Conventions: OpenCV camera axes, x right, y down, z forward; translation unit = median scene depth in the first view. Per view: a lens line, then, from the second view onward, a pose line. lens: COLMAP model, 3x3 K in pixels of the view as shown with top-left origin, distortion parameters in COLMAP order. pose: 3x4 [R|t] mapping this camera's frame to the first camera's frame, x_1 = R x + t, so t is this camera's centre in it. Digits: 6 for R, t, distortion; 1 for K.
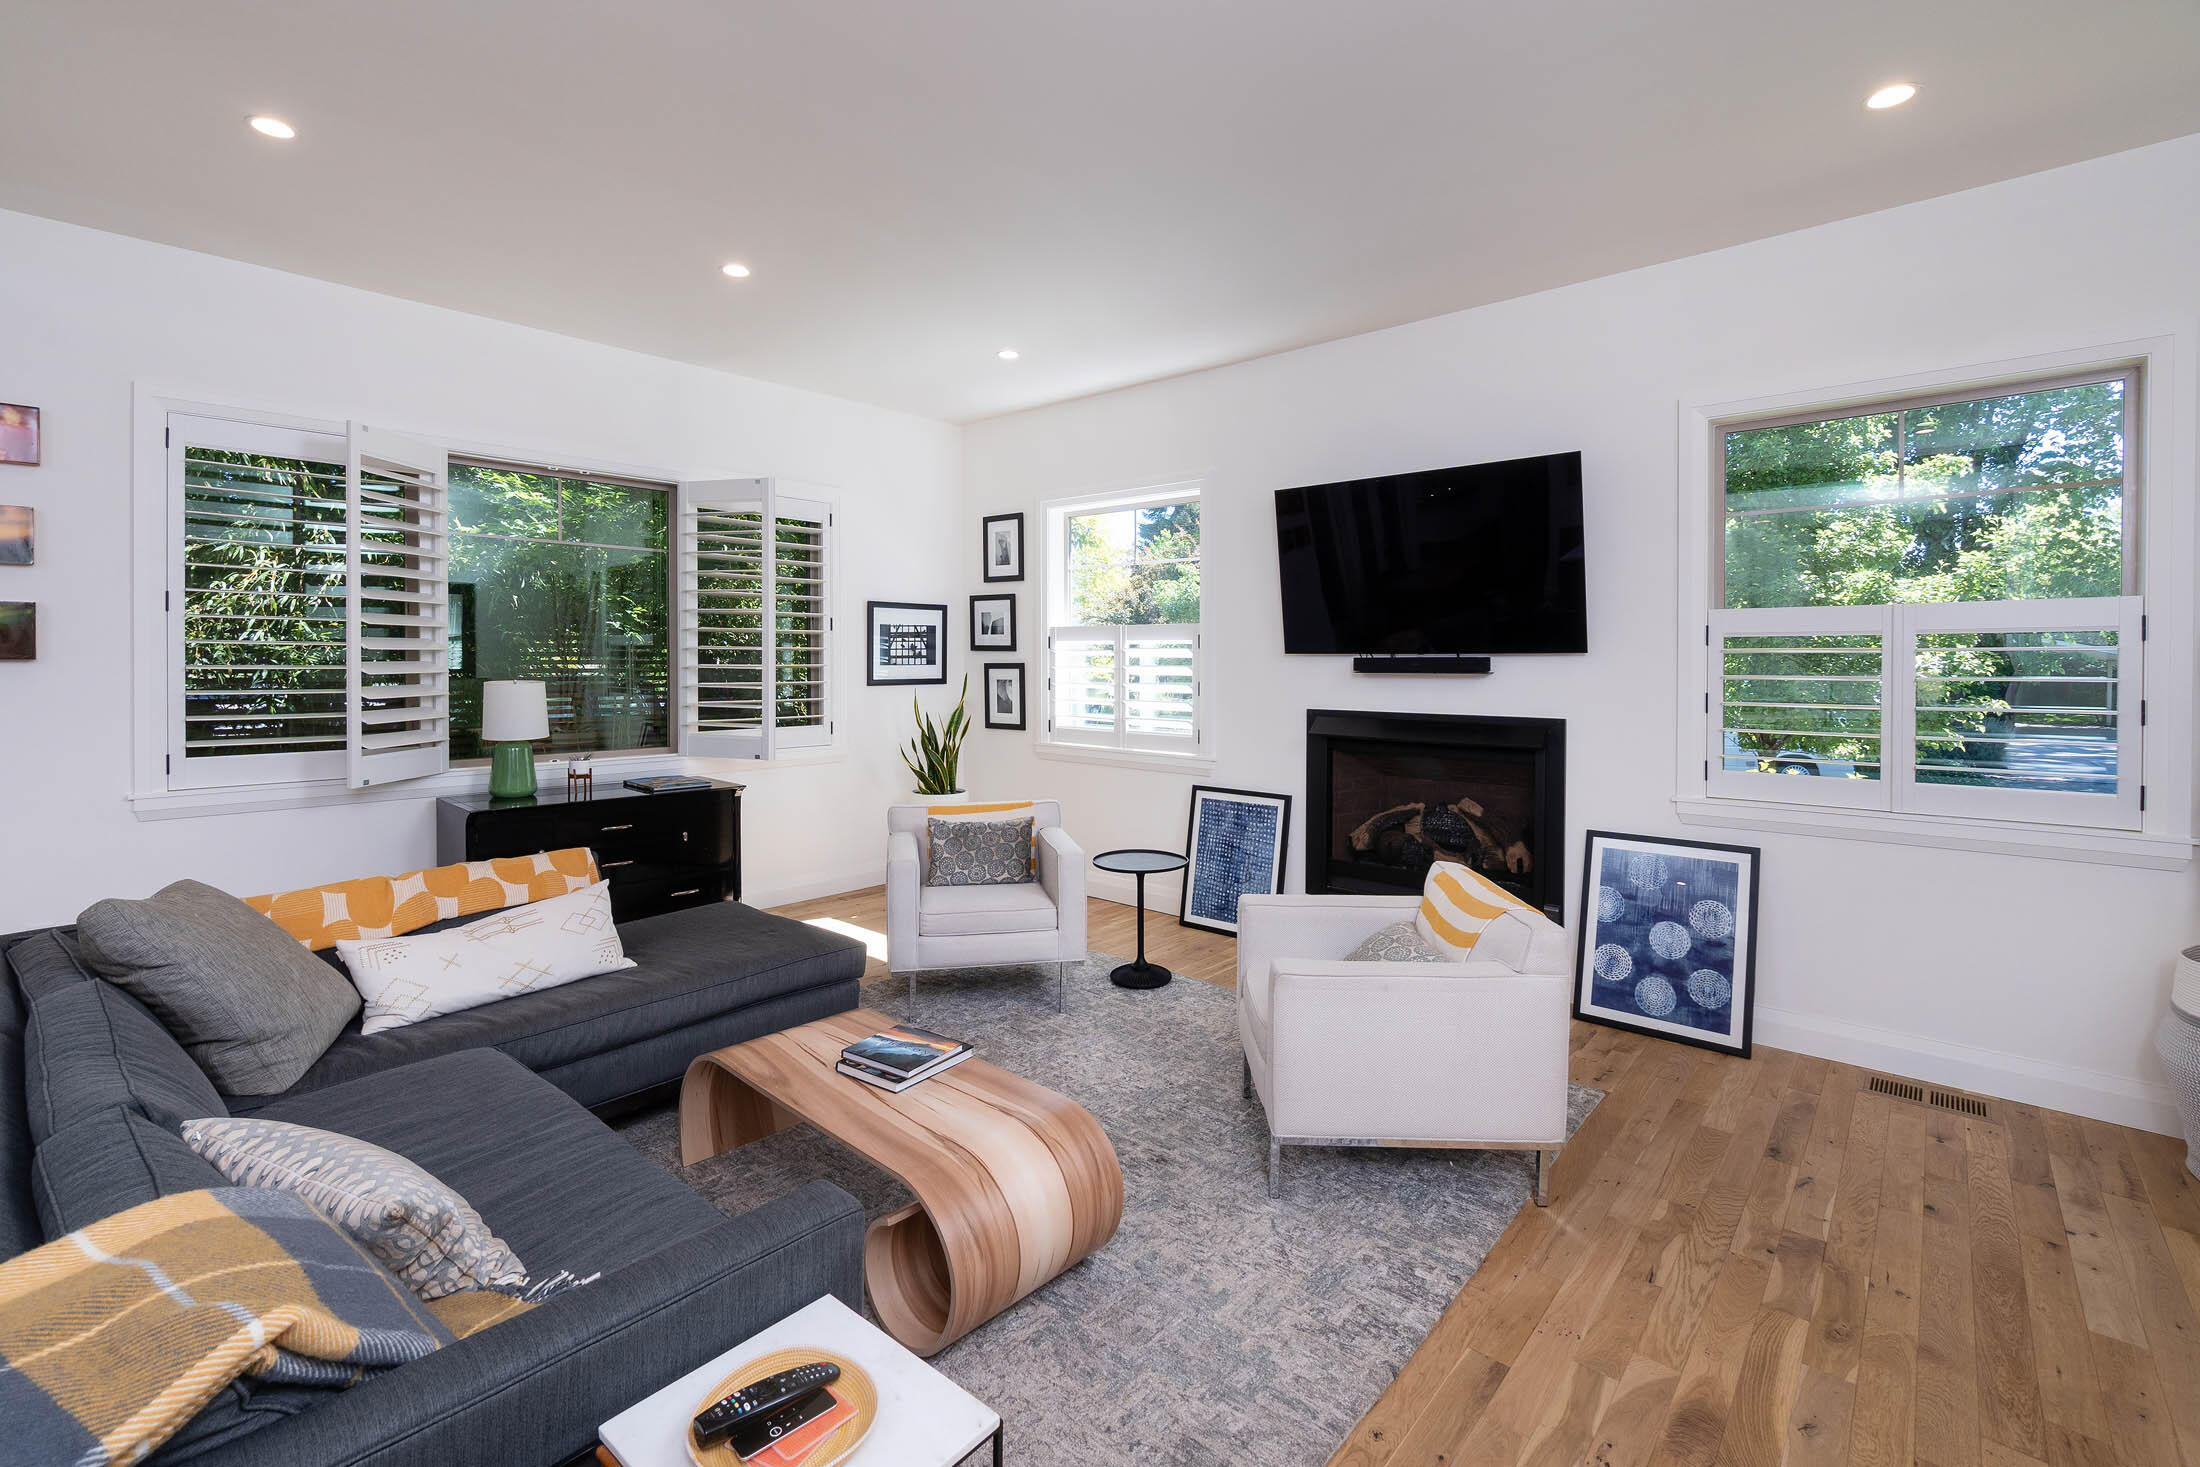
lens RADIAL K [[966.4, 0, 1100.0], [0, 966.4, 733.5], [0, 0, 1]] dist [0.000054, 0.000041]
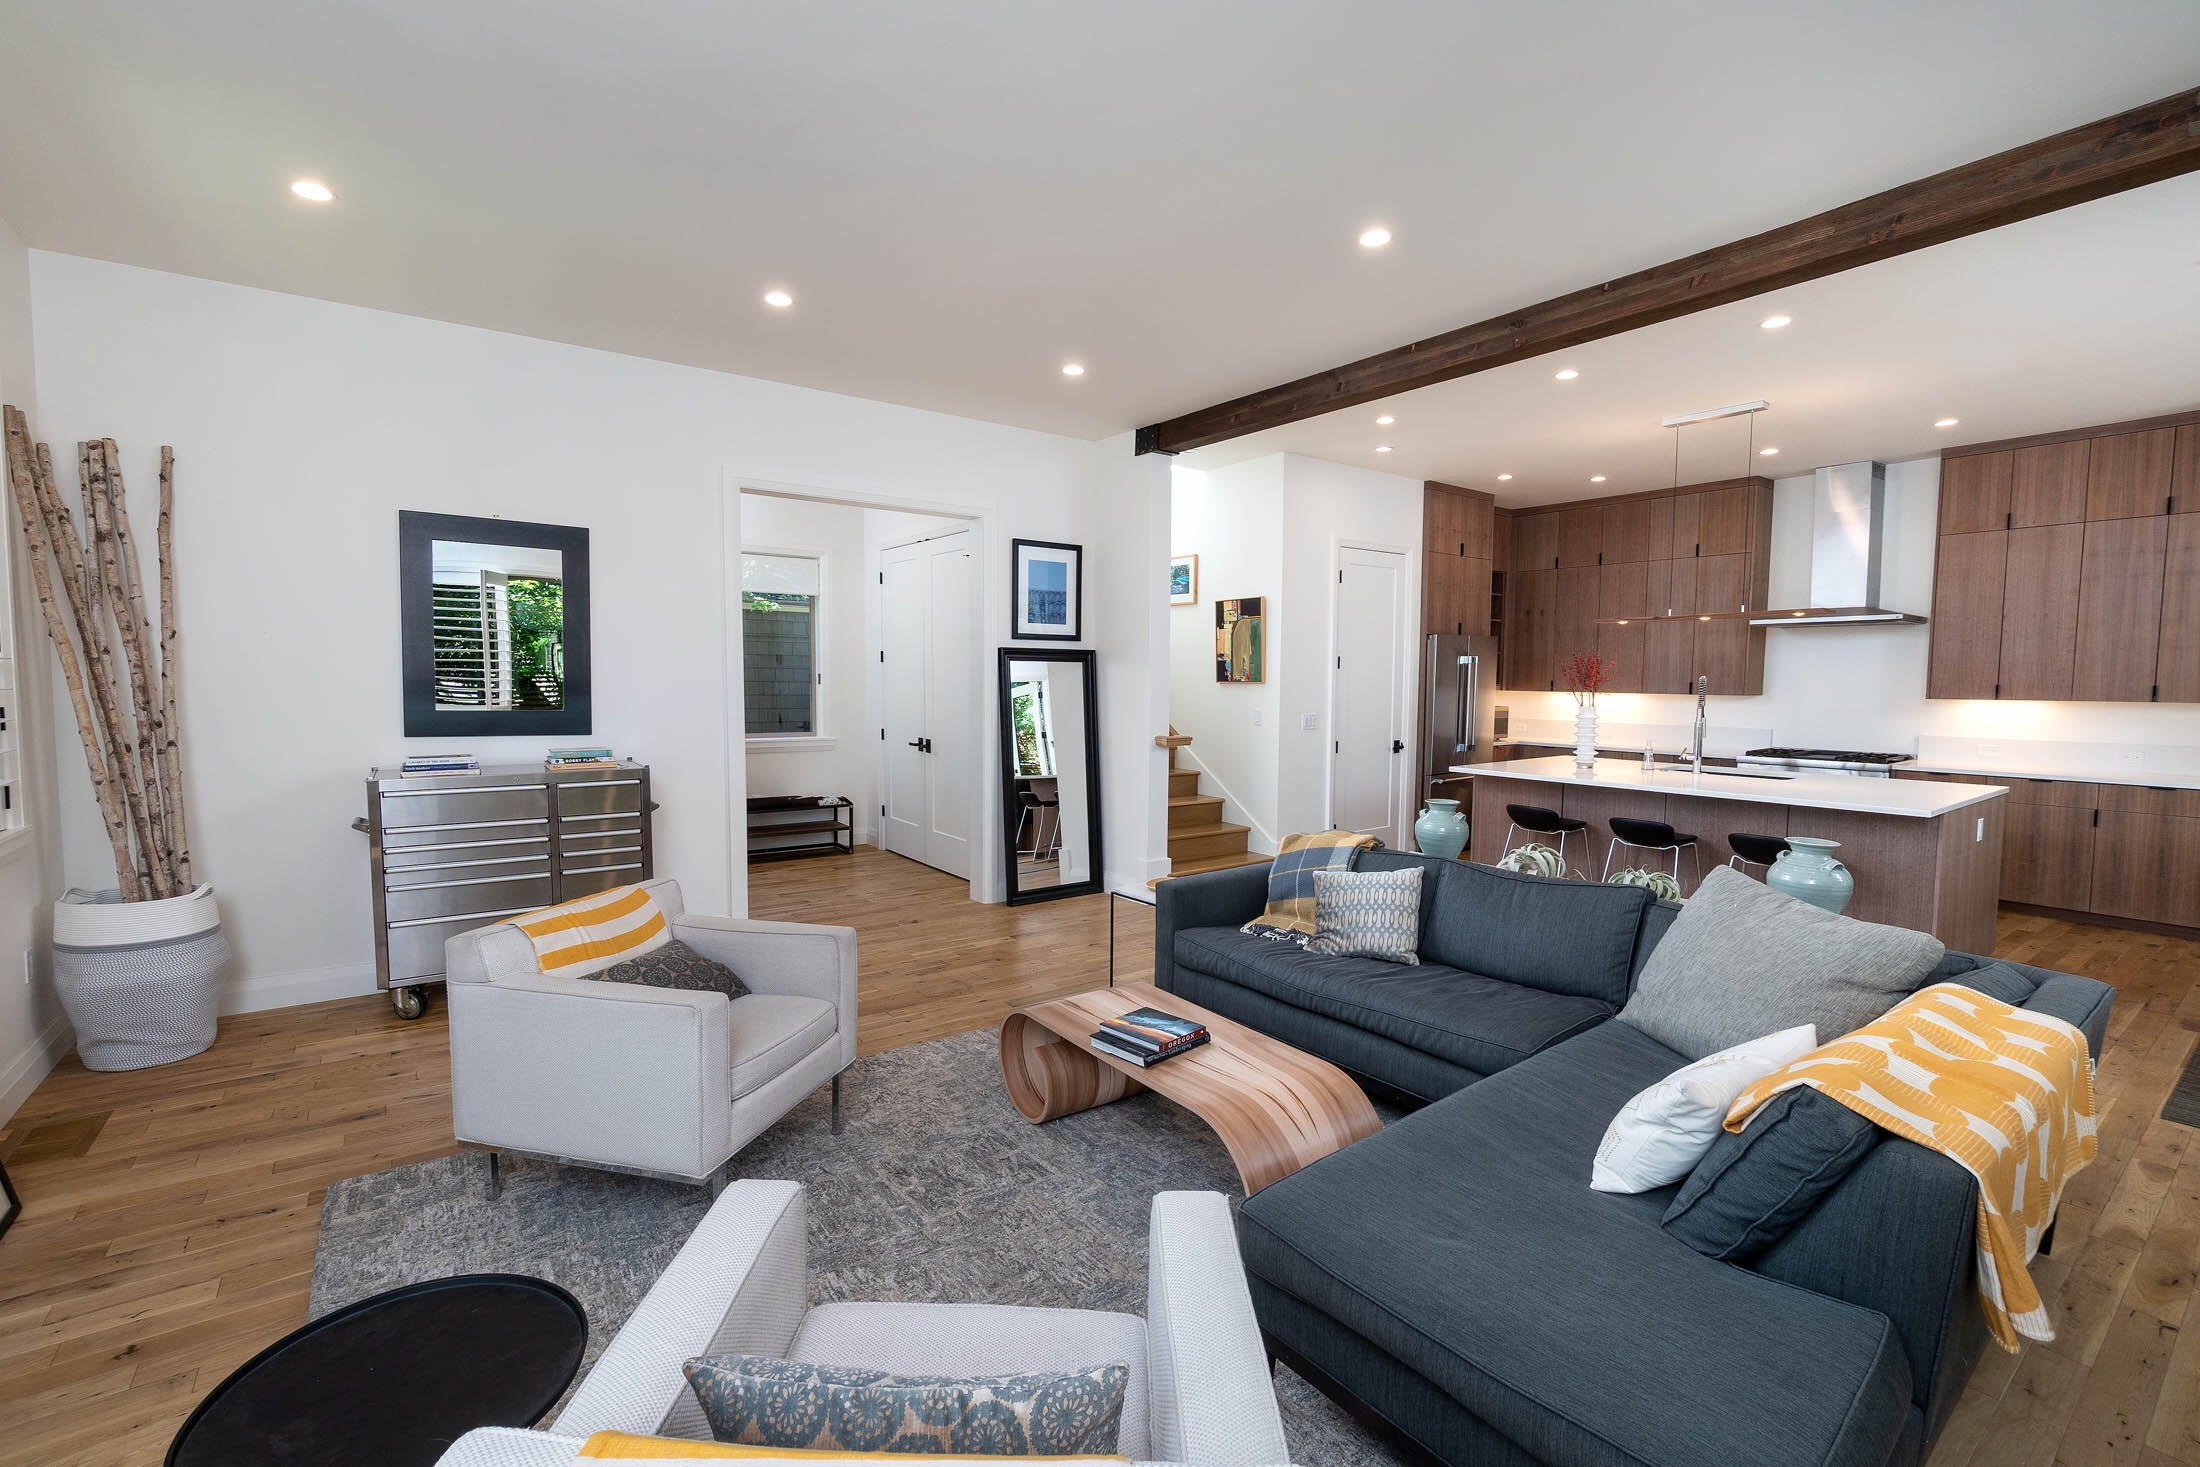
lens RADIAL K [[966.4, 0, 1100.0], [0, 966.4, 733.5], [0, 0, 1]] dist [0.000054, 0.000041]
pose [[-0.980052, -0.028947, 0.196620, -0.243473], [-0.004229, 0.992150, 0.124986, -0.104469], [-0.198695, 0.121661, -0.972481, 1.411388]]
